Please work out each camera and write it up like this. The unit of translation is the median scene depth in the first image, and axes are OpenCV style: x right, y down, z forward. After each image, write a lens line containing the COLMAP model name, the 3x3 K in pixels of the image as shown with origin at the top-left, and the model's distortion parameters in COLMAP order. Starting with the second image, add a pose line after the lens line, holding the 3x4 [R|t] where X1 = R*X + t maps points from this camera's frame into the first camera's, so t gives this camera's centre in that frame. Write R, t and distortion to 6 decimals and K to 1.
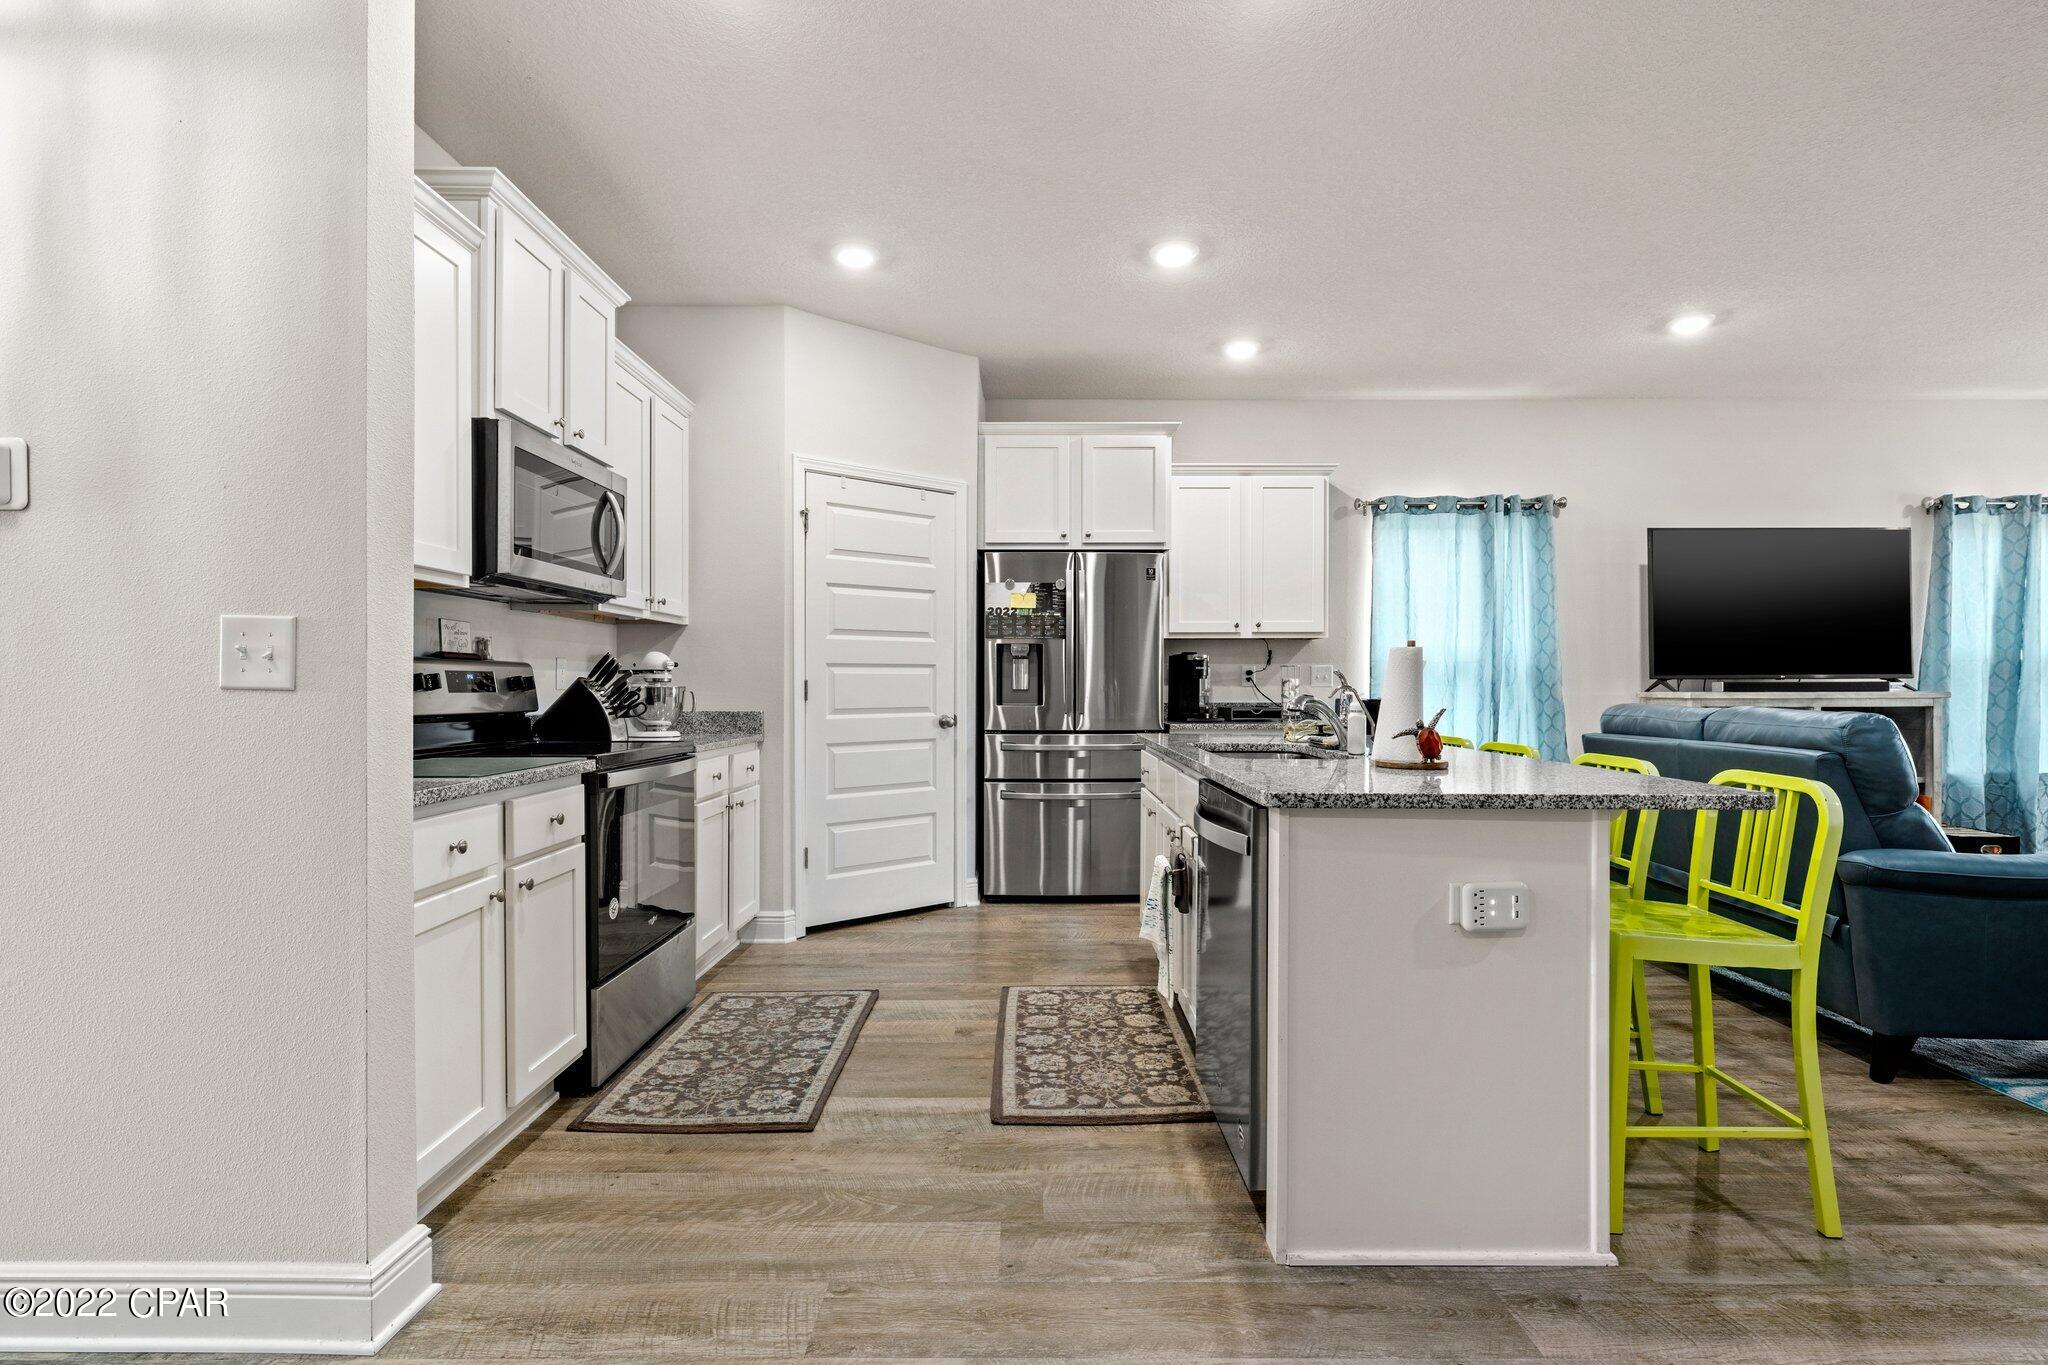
lens RADIAL K [[966.3, 0, 1028.2], [0, 966.3, 689.2], [0, 0, 1]] dist [0.001392, -0.000091]
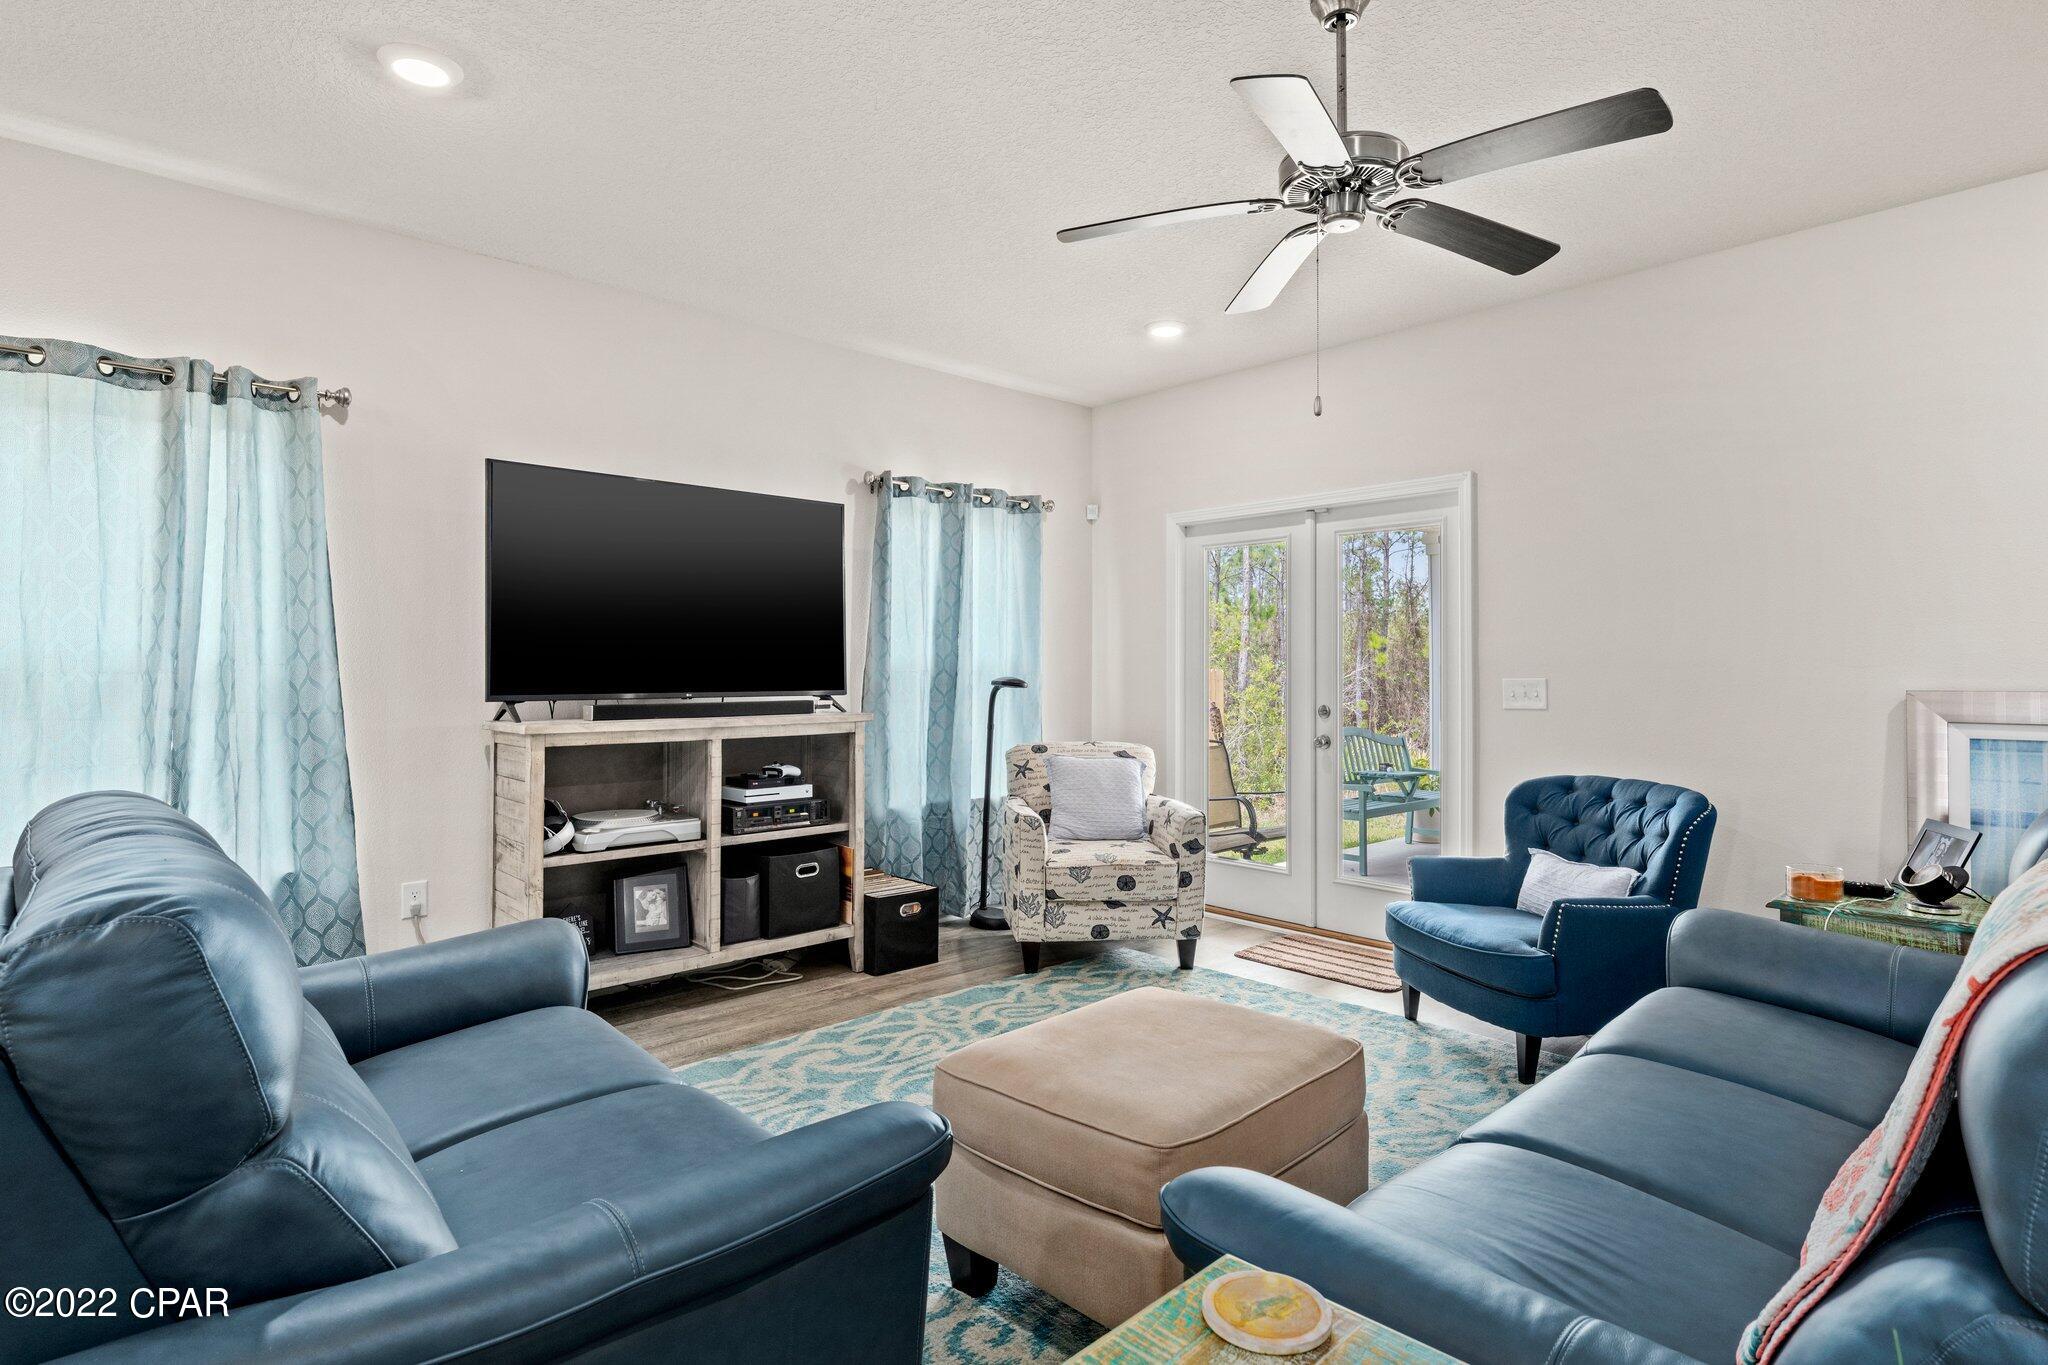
lens RADIAL K [[1049.6, 0, 1022.0], [0, 1049.6, 660.5], [0, 0, 1]] dist [0.002903, 0.000281]
pose [[0.732666, 0.008861, 0.680531, 0.556694], [0.002765, 0.999868, -0.015995, -0.032177], [-0.680583, 0.013601, 0.732545, 0.349581]]
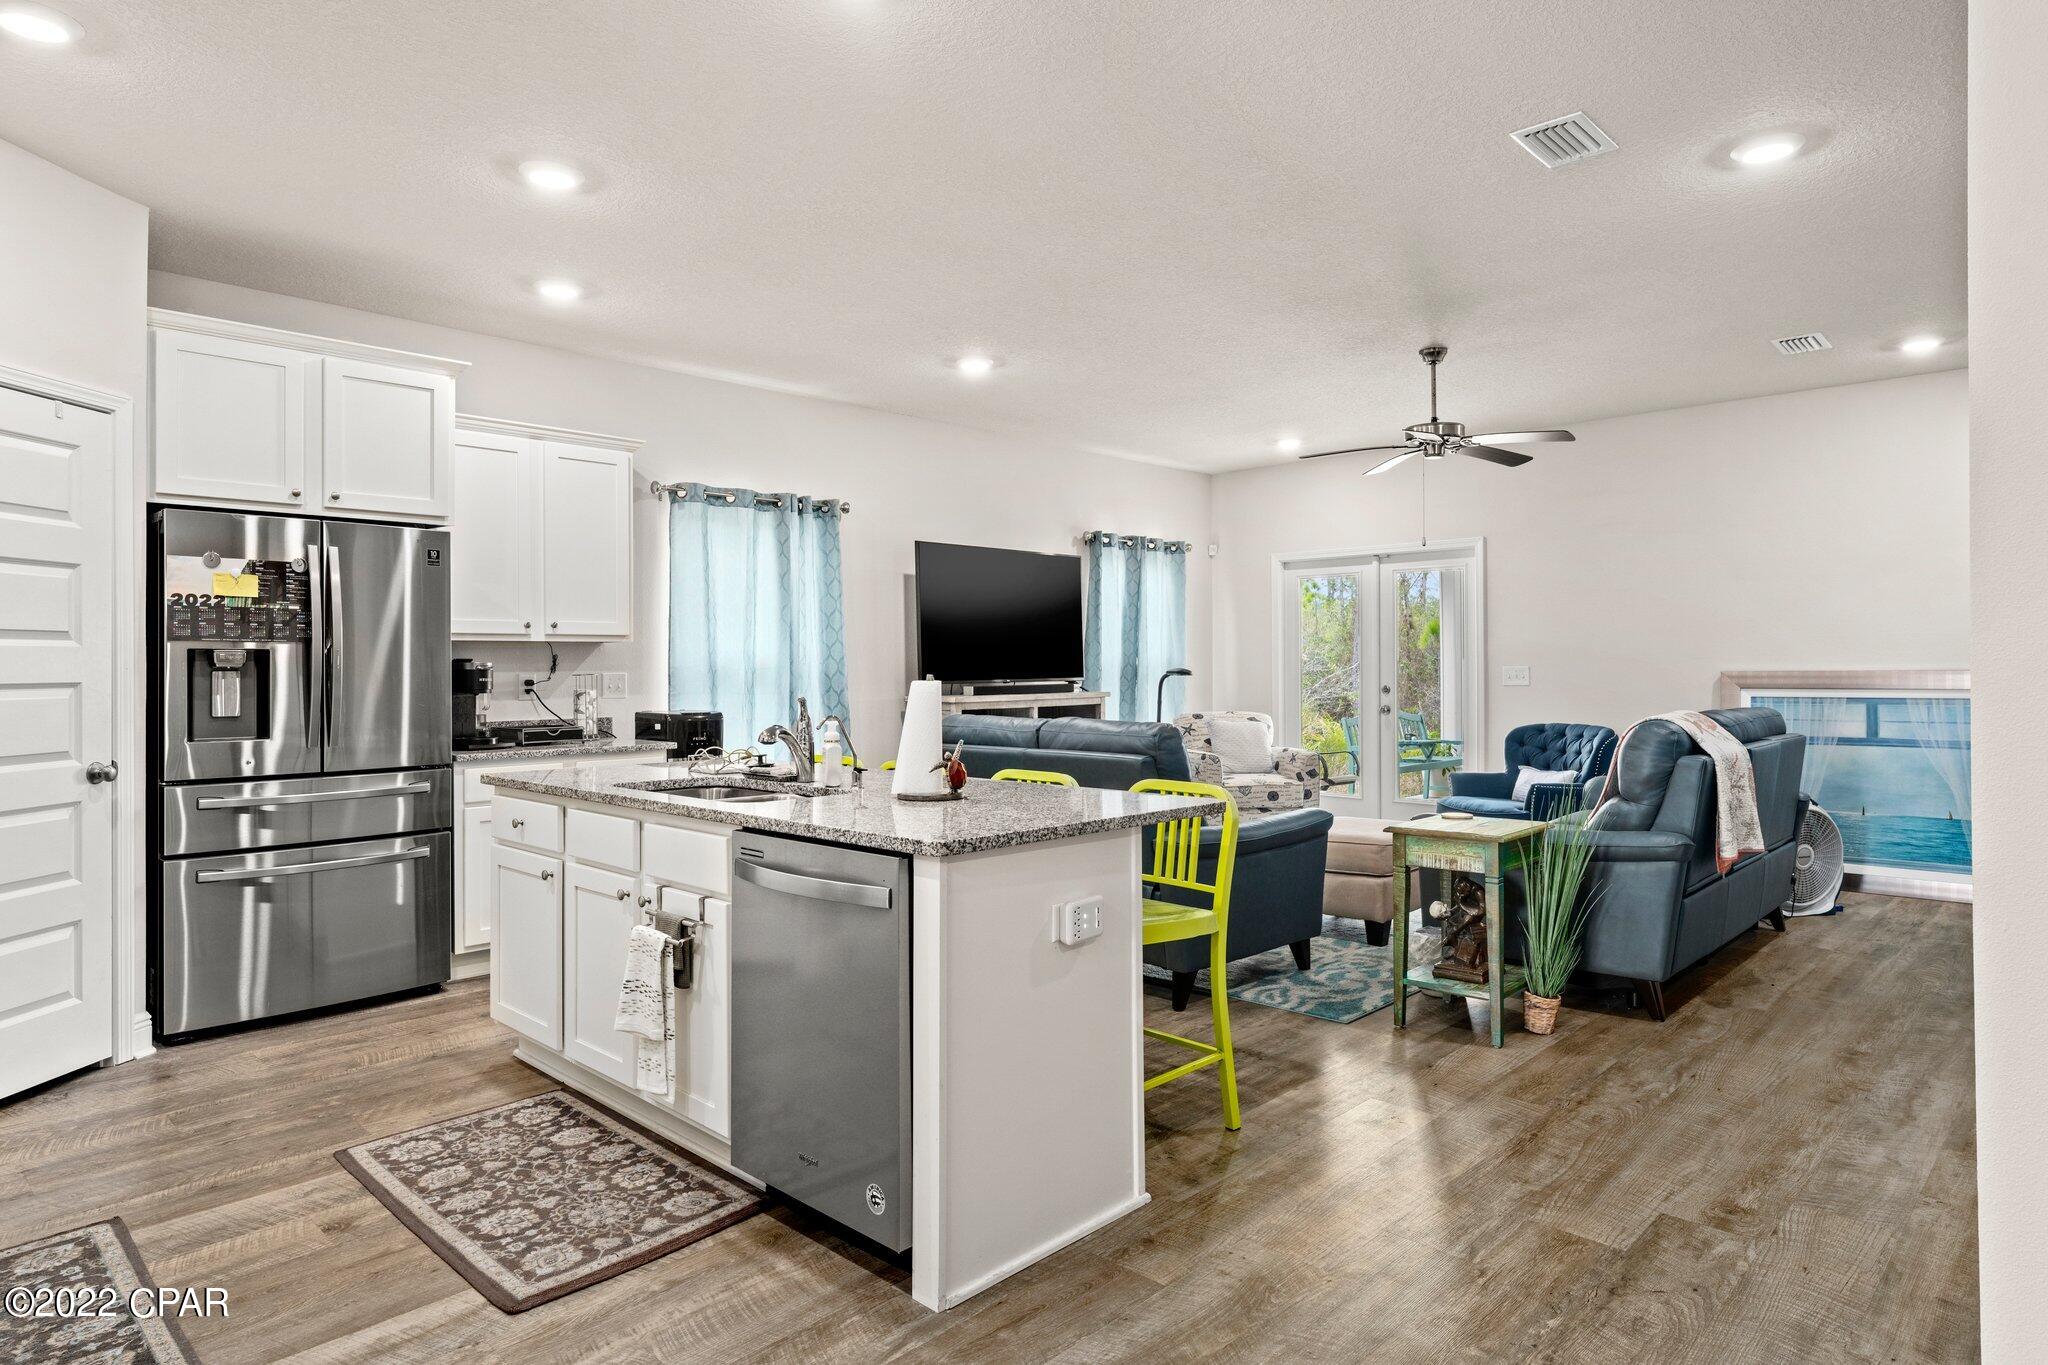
lens RADIAL K [[1172.6, 0, 1028.2], [0, 1172.6, 662.4], [0, 0, 1]] dist [0.004828, -0.000843]
pose [[0.695741, -0.001647, 0.718291, -0.242077], [0.010009, 0.999923, -0.007402, -0.030232], [-0.718223, 0.012339, 0.695703, 0.034898]]
